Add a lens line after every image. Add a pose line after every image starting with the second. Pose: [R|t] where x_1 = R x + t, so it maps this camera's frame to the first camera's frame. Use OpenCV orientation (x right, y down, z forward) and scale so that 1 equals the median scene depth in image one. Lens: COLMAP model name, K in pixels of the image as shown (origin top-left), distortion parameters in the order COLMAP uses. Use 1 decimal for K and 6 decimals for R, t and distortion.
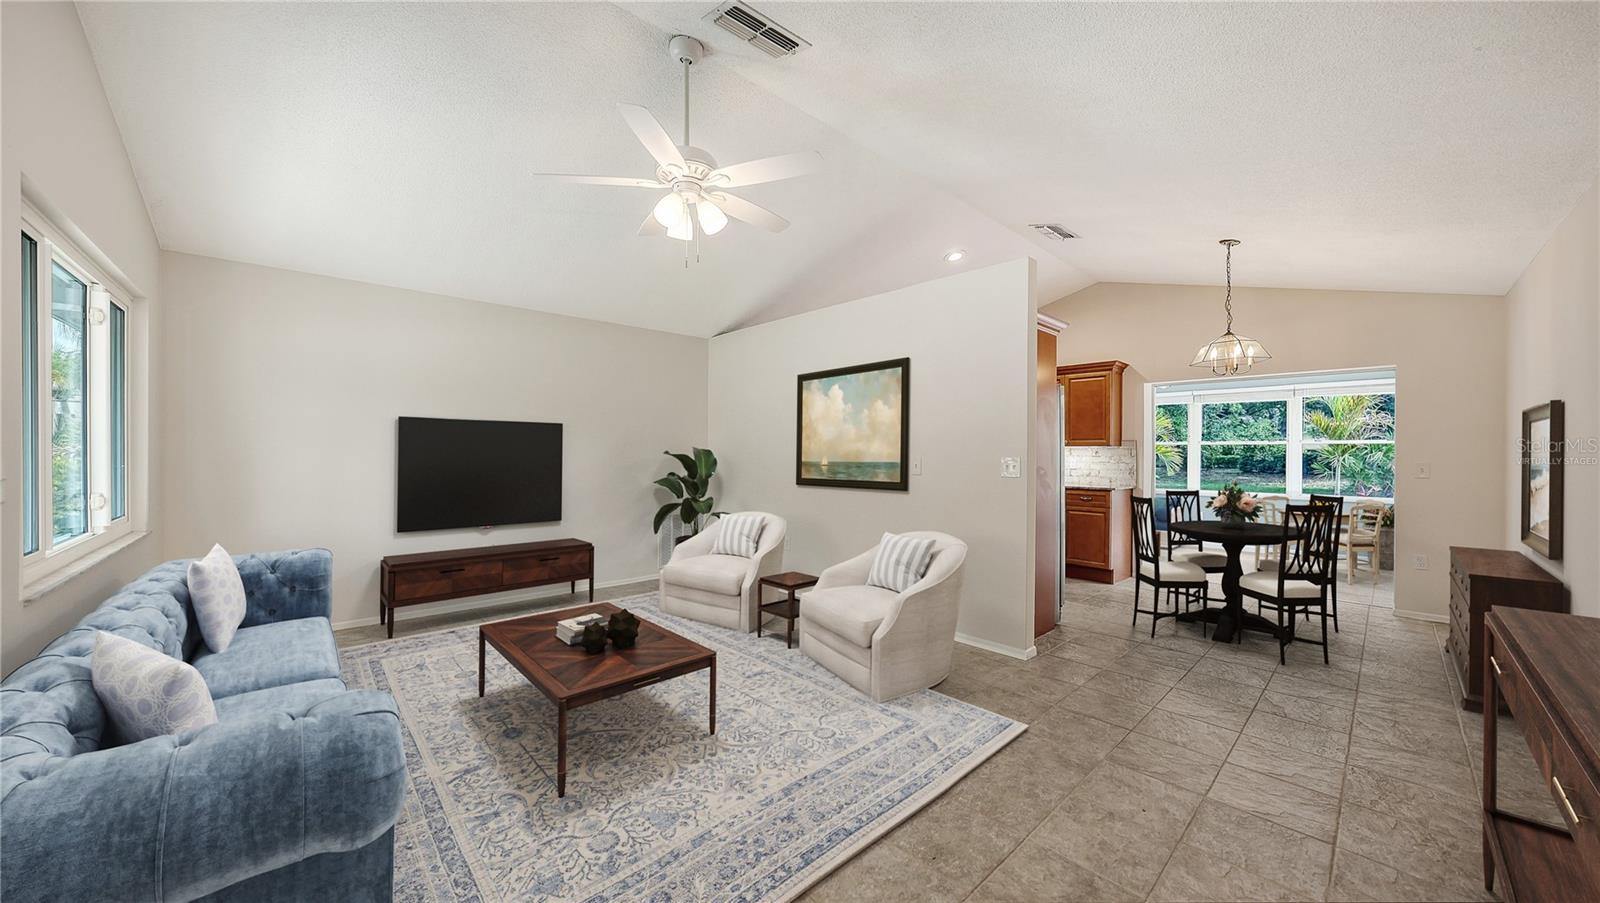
lens RADIAL K [[556.5, 0, 804.9], [0, 556.5, 450.6], [0, 0, 1]] dist [-0.010021, -0.000324]
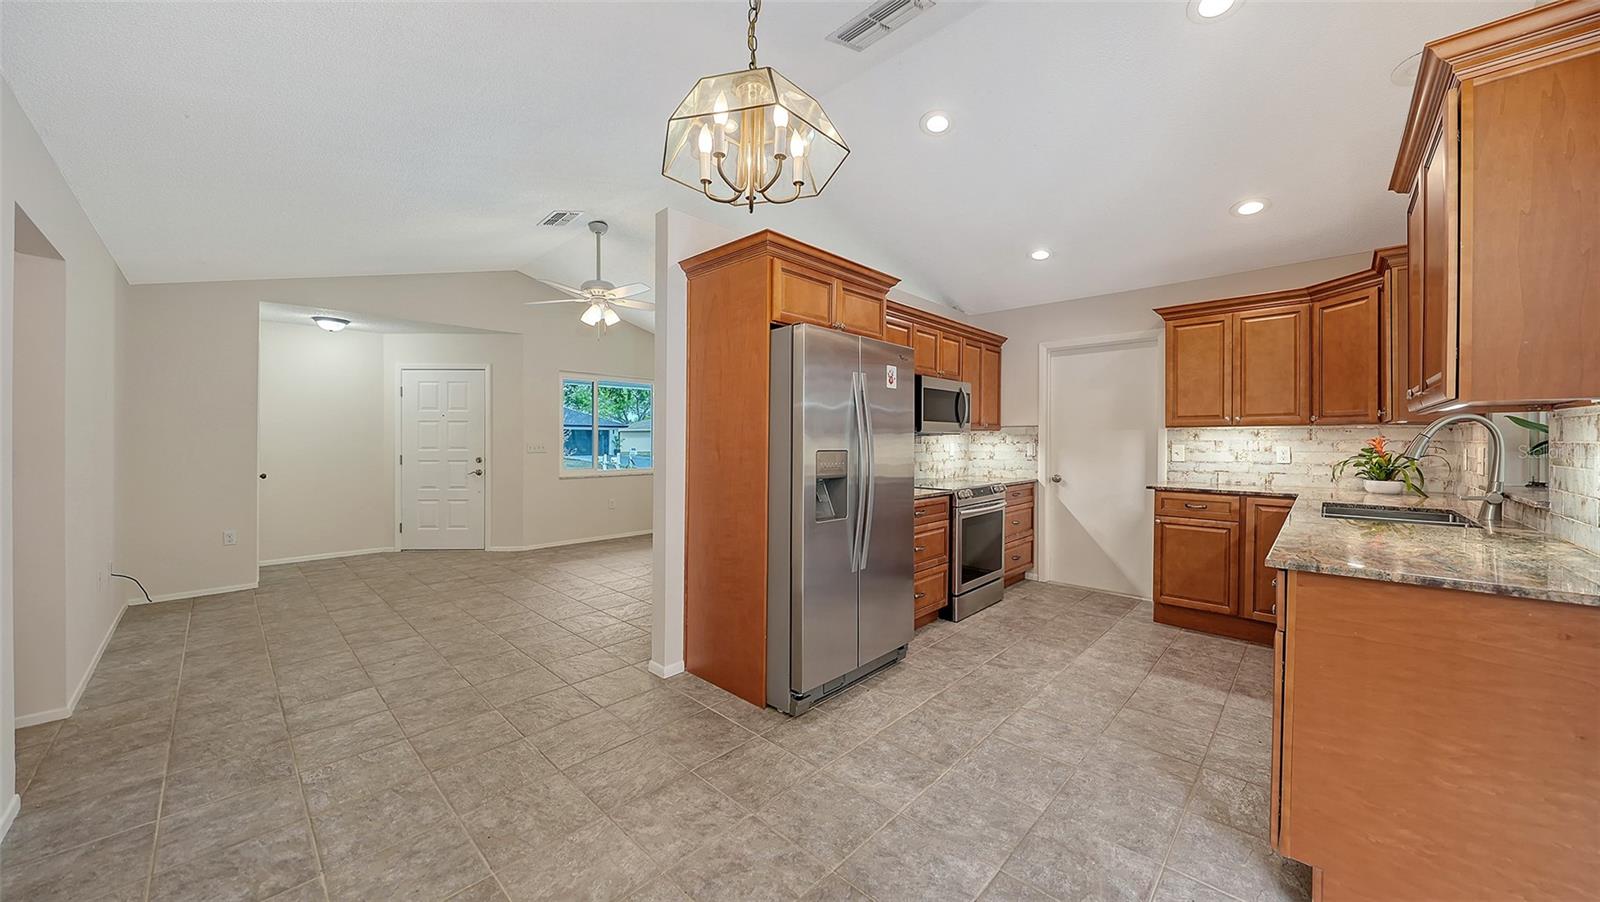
lens RADIAL K [[556.5, 0, 785.6], [0, 556.5, 441.3], [0, 0, 1]] dist [-0.010021, -0.000324]
pose [[0.049725, 0.004619, -0.998752, 2.234144], [-0.005472, 0.999976, 0.004352, 0.002535], [0.998748, 0.005249, 0.049749, 2.028214]]
